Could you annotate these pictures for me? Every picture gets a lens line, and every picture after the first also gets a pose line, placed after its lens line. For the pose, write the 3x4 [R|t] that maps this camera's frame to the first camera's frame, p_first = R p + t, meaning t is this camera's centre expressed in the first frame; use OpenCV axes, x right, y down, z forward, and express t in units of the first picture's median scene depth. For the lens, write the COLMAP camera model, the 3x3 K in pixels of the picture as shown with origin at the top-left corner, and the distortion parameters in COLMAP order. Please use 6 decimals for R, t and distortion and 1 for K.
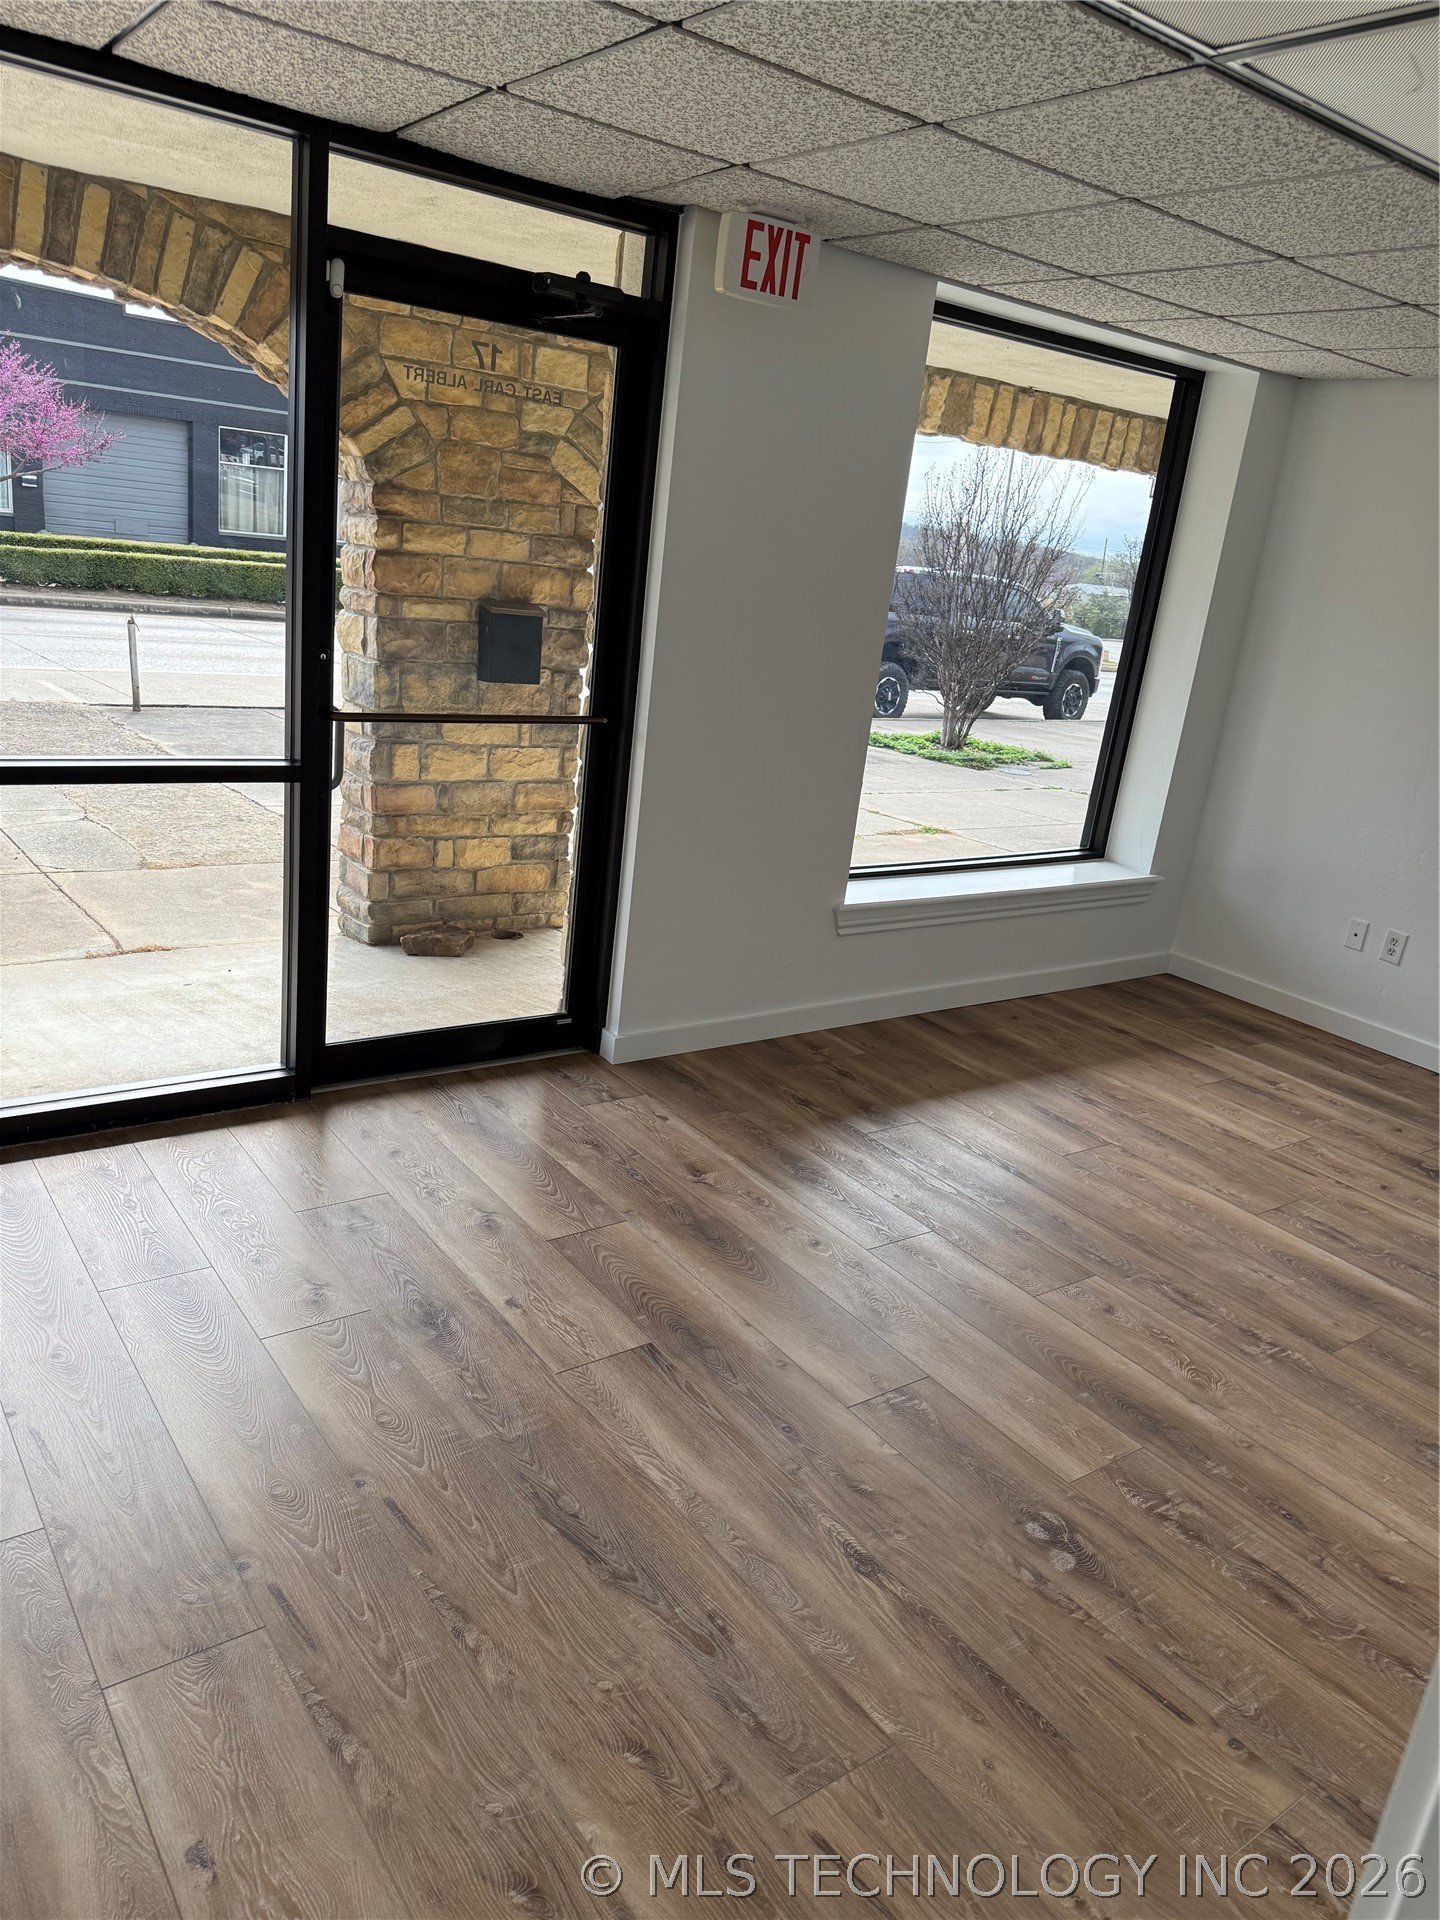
lens RADIAL K [[1364.9, 0, 725.2], [0, 1364.9, 983.3], [0, 0, 1]] dist [0.179583, -0.367278]
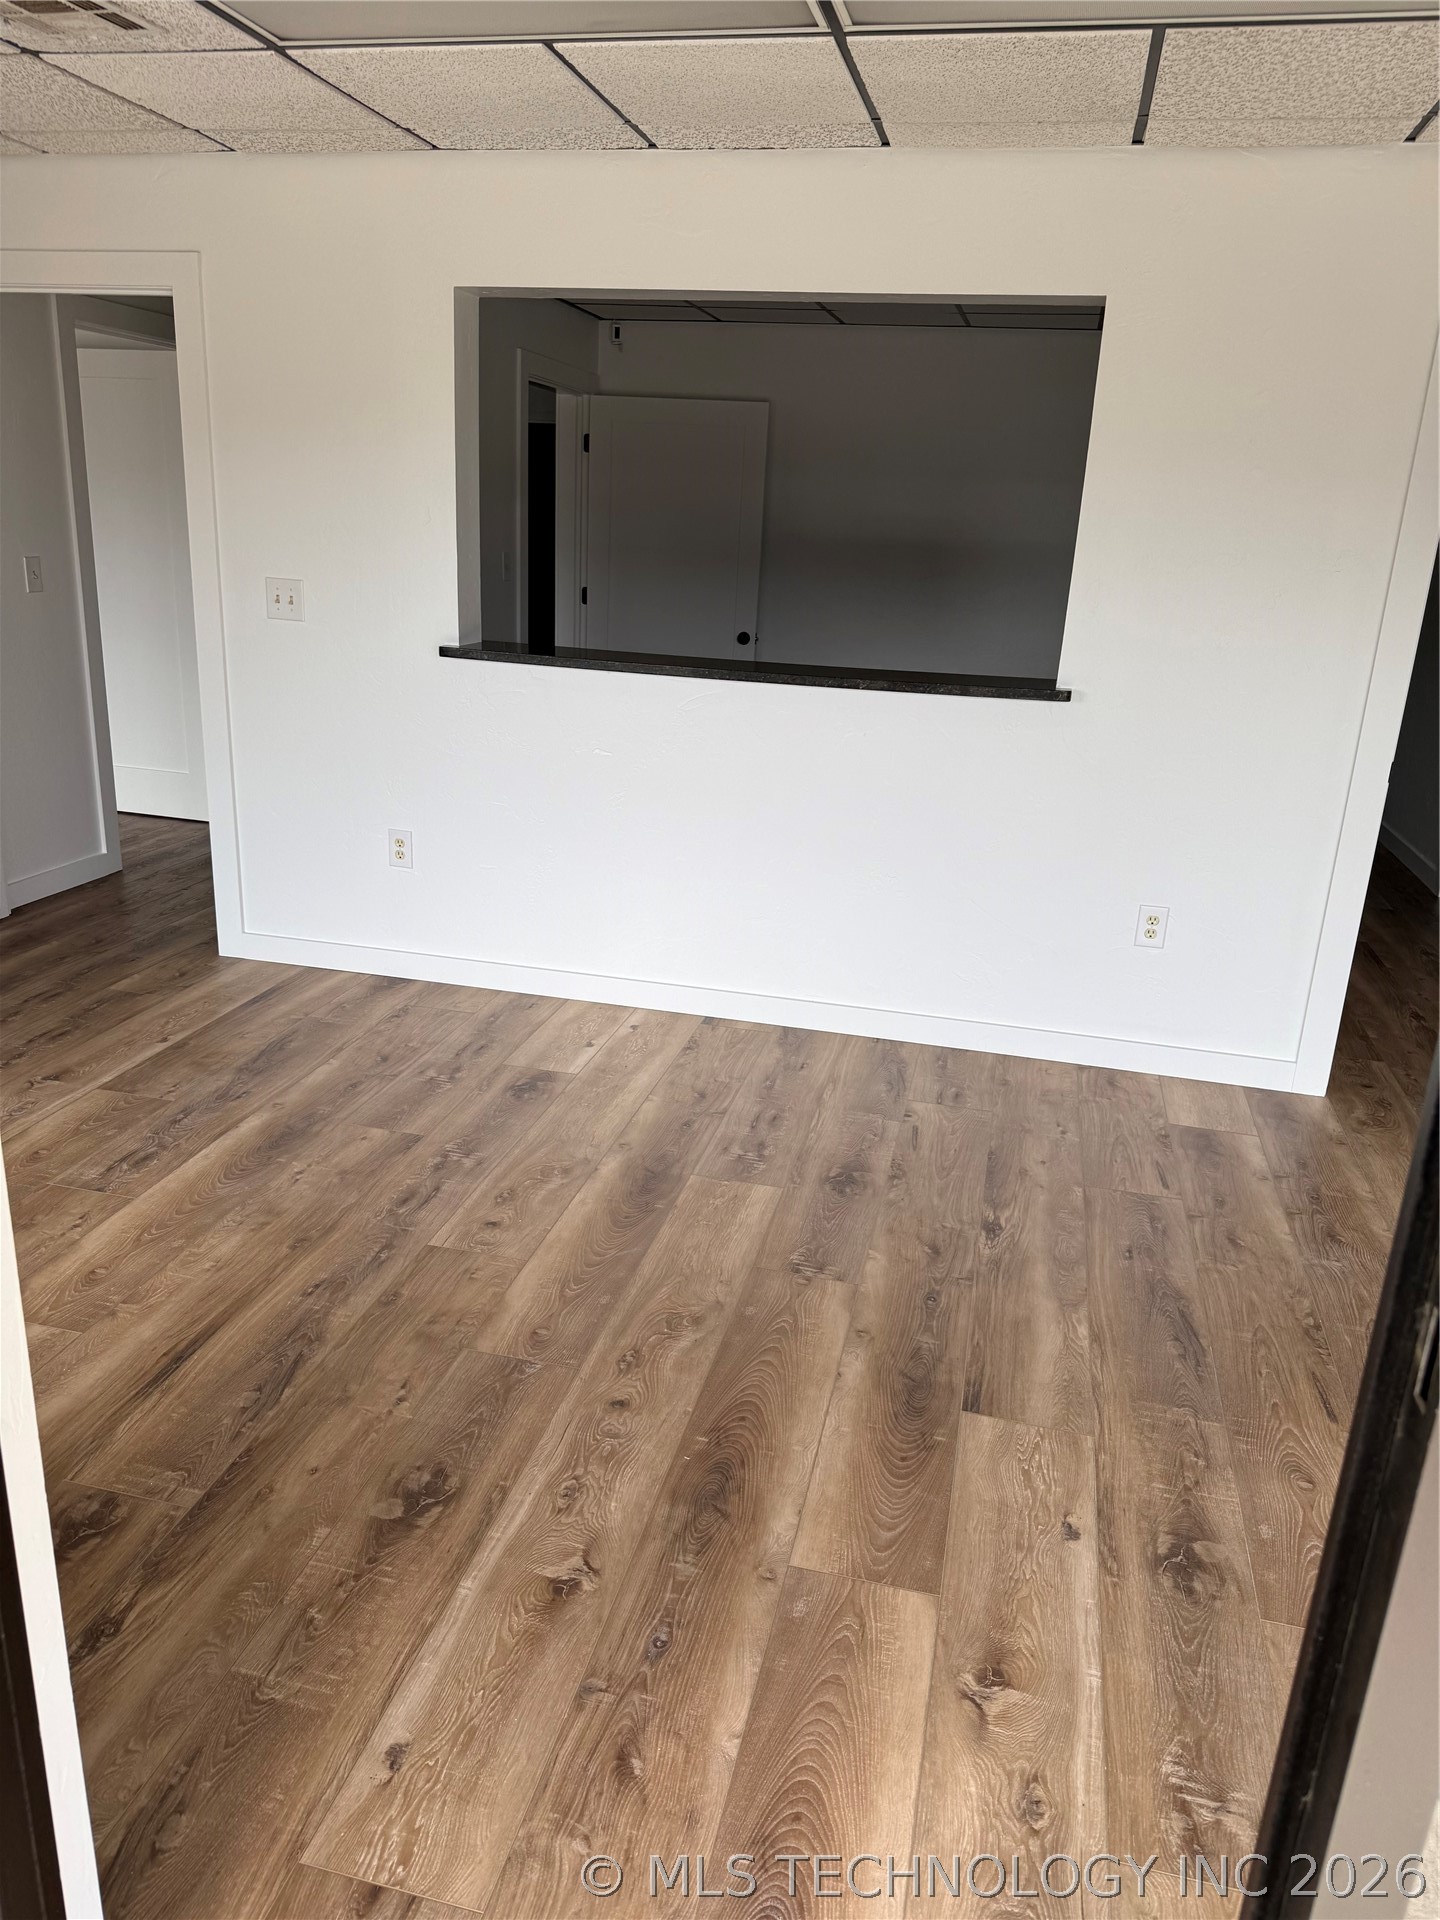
lens RADIAL K [[1364.9, 0, 725.2], [0, 1364.9, 983.3], [0, 0, 1]] dist [0.179583, -0.367278]
pose [[-0.646813, -0.374748, 0.664227, -0.444103], [0.122871, 0.808363, 0.575718, -0.480429], [-0.752686, 0.453996, -0.476814, 1.446332]]
